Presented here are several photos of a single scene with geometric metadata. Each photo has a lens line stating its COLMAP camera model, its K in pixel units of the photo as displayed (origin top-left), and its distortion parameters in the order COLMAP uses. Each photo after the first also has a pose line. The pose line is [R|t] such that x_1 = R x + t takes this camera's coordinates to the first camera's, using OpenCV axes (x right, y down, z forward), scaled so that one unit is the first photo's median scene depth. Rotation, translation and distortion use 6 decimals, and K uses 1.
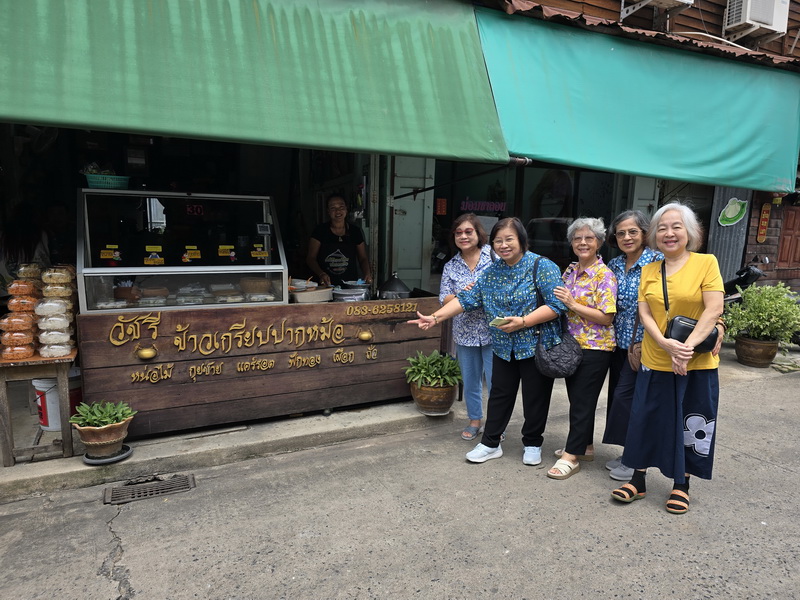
lens RADIAL K [[546.2, 0, 400.0], [0, 546.2, 300.0], [0, 0, 1]] dist [0.066752, -0.003545]
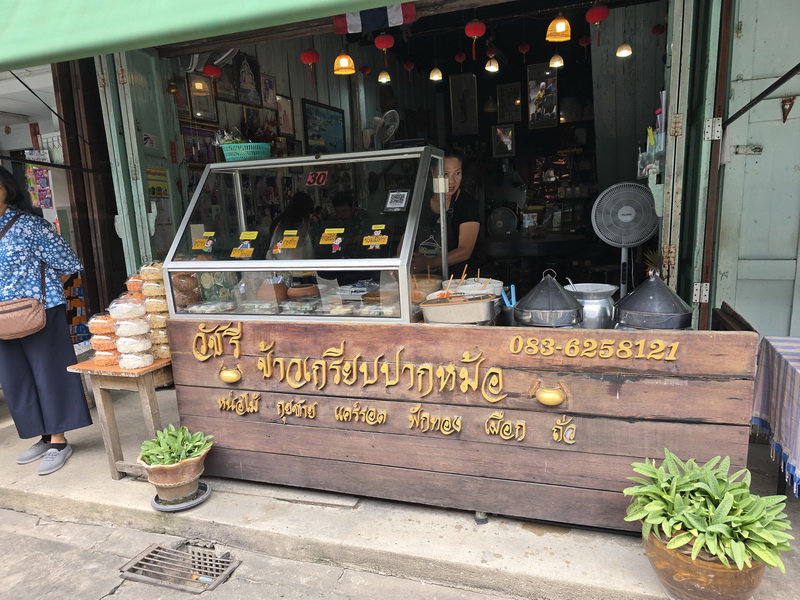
lens RADIAL K [[546.2, 0, 400.0], [0, 546.2, 300.0], [0, 0, 1]] dist [0.066752, -0.003545]
pose [[0.710554, 0.062392, -0.700871, 0.211044], [-0.038012, 0.998010, 0.050306, -0.048890], [0.702615, -0.009104, 0.711512, 0.581511]]
